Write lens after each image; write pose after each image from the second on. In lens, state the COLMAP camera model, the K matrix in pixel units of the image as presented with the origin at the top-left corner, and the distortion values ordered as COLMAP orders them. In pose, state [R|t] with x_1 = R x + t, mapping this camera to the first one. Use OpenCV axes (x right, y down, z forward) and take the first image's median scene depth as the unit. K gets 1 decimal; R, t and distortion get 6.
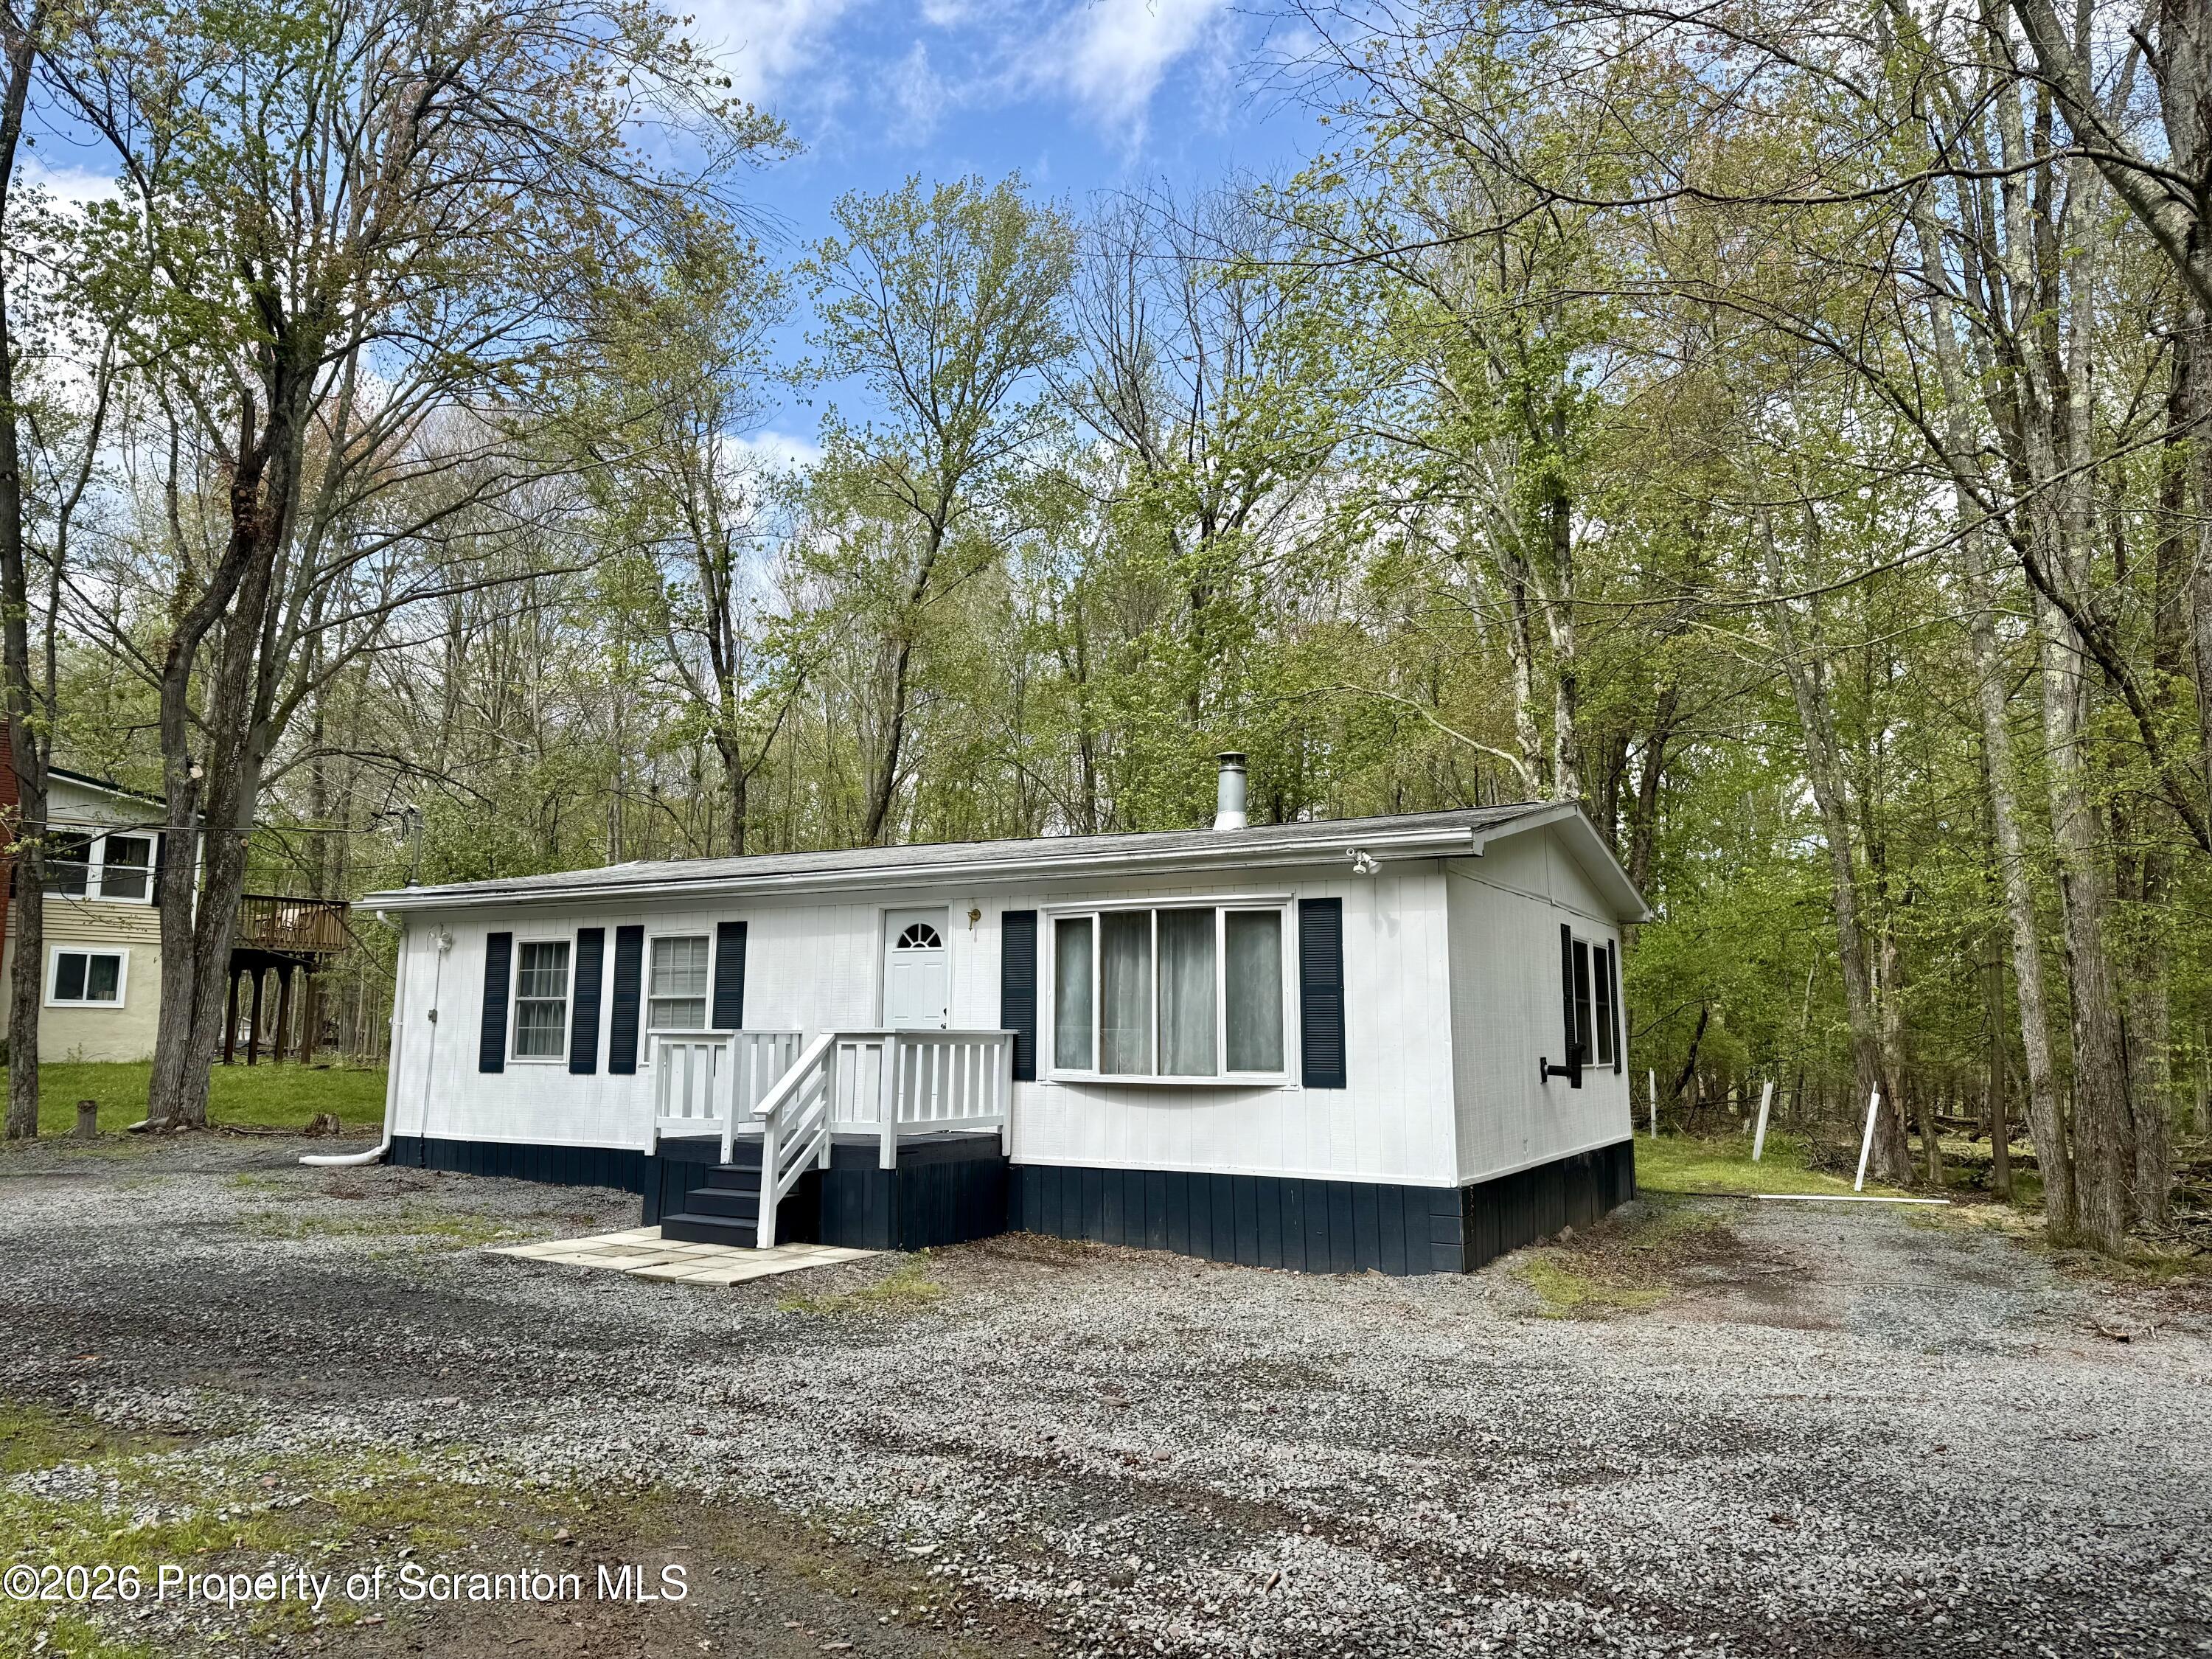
lens RADIAL K [[1532.0, 0, 1095.5], [0, 1532.0, 828.7], [0, 0, 1]] dist [0.044006, -0.013662]
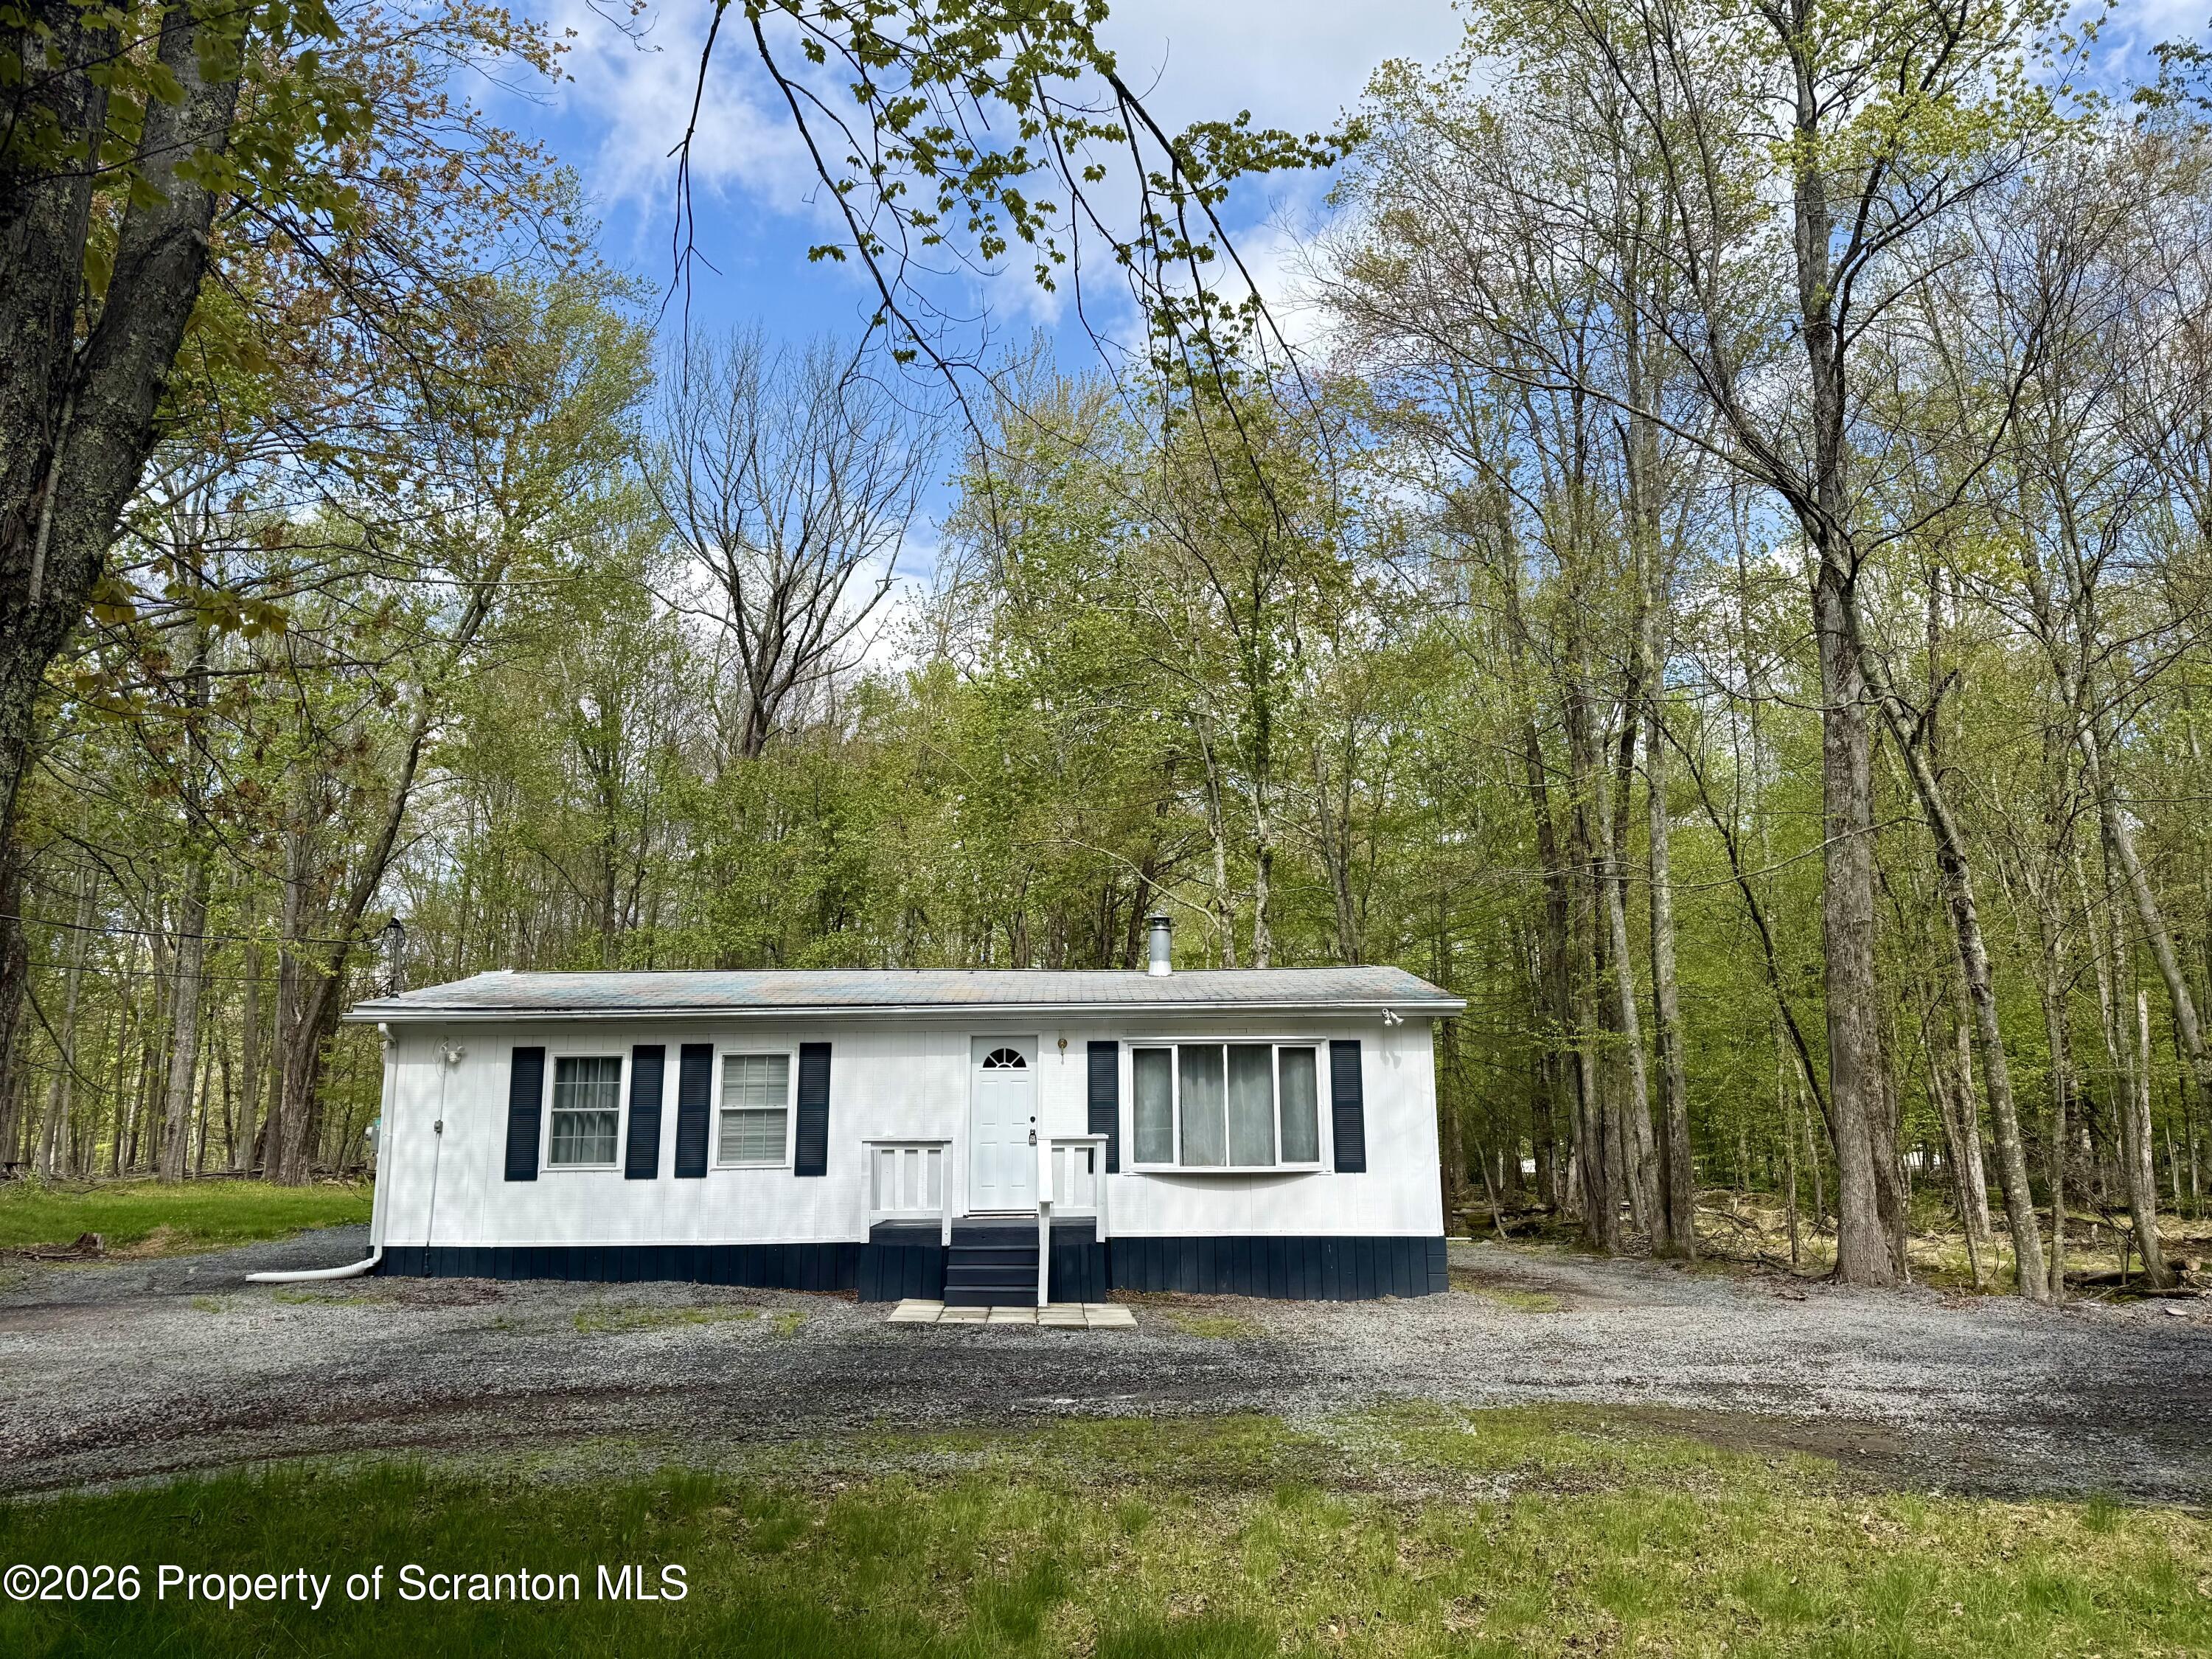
lens RADIAL K [[1532.0, 0, 1116.6], [0, 1532.0, 840.3], [0, 0, 1]] dist [0.044006, -0.013662]
pose [[0.873418, 0.077207, 0.480811, -0.624727], [-0.055180, 0.996684, -0.059807, -0.036257], [-0.483834, 0.025705, 0.874782, -0.138549]]
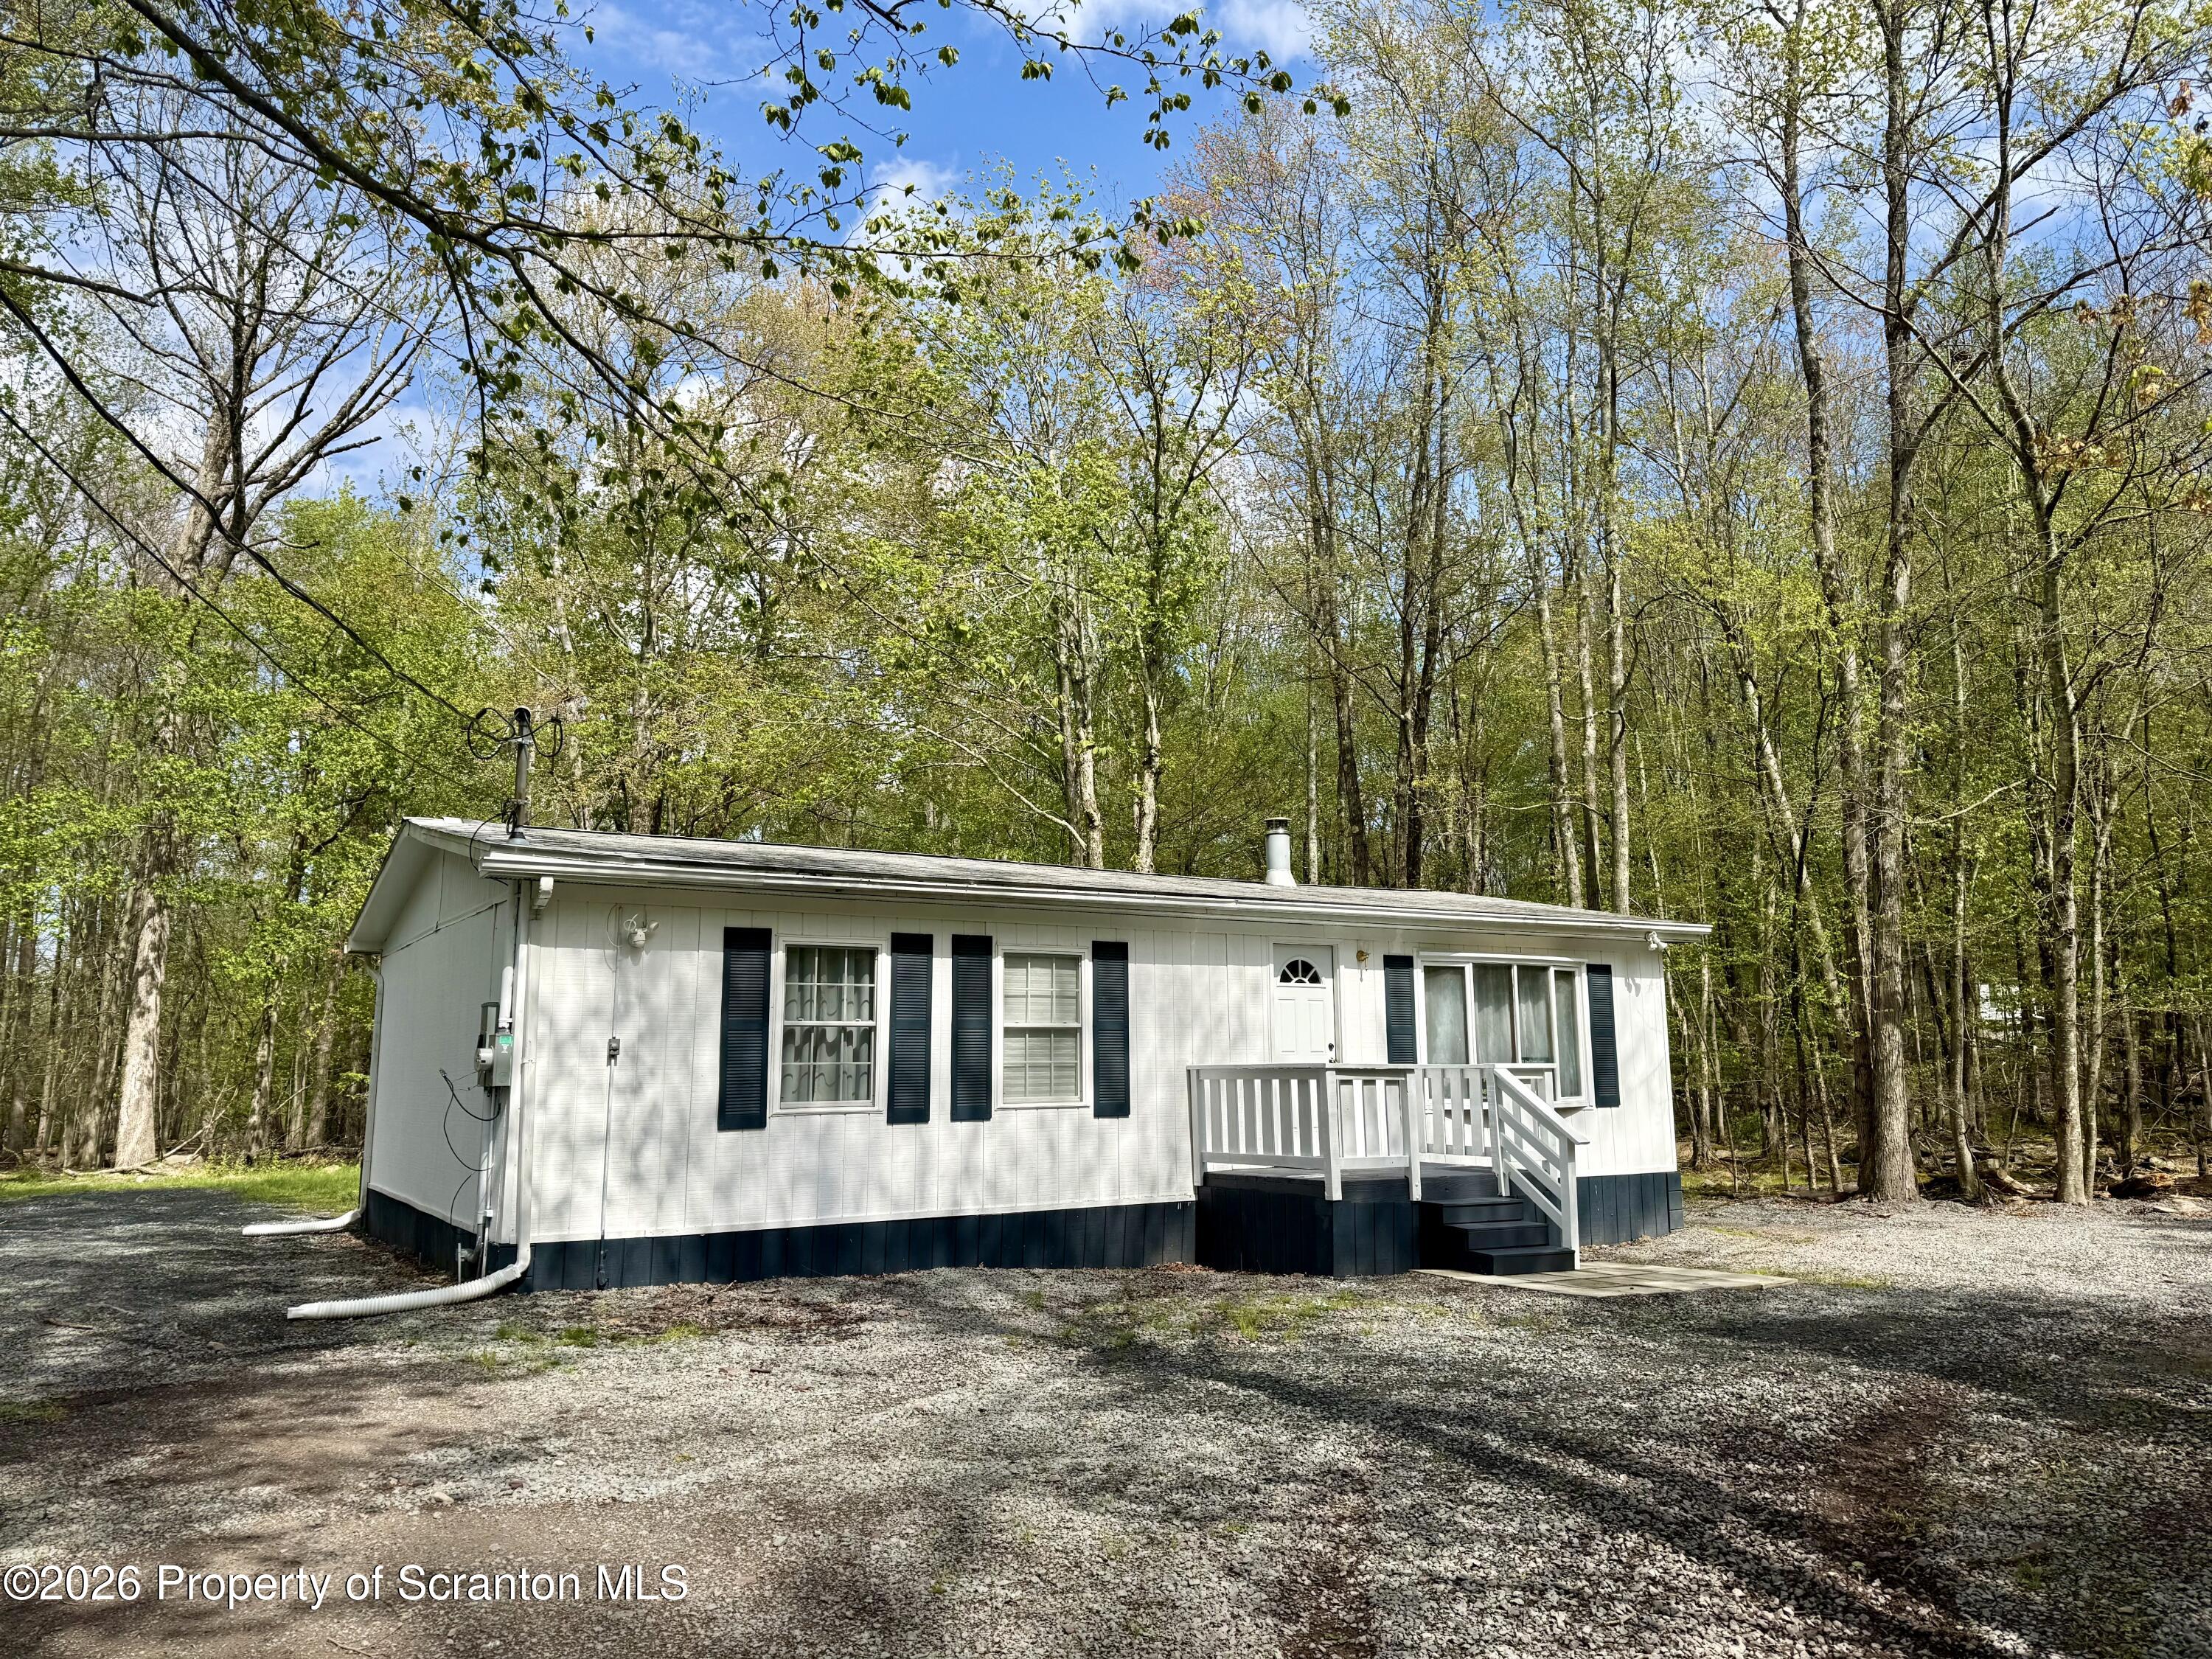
lens RADIAL K [[1532.0, 0, 1110.7], [0, 1532.0, 756.9], [0, 0, 1]] dist [0.044006, -0.013662]
pose [[0.499551, 0.166884, 0.850058, -1.026729], [-0.107735, 0.985619, -0.130185, 0.072994], [-0.859559, -0.026547, 0.510346, 0.568013]]
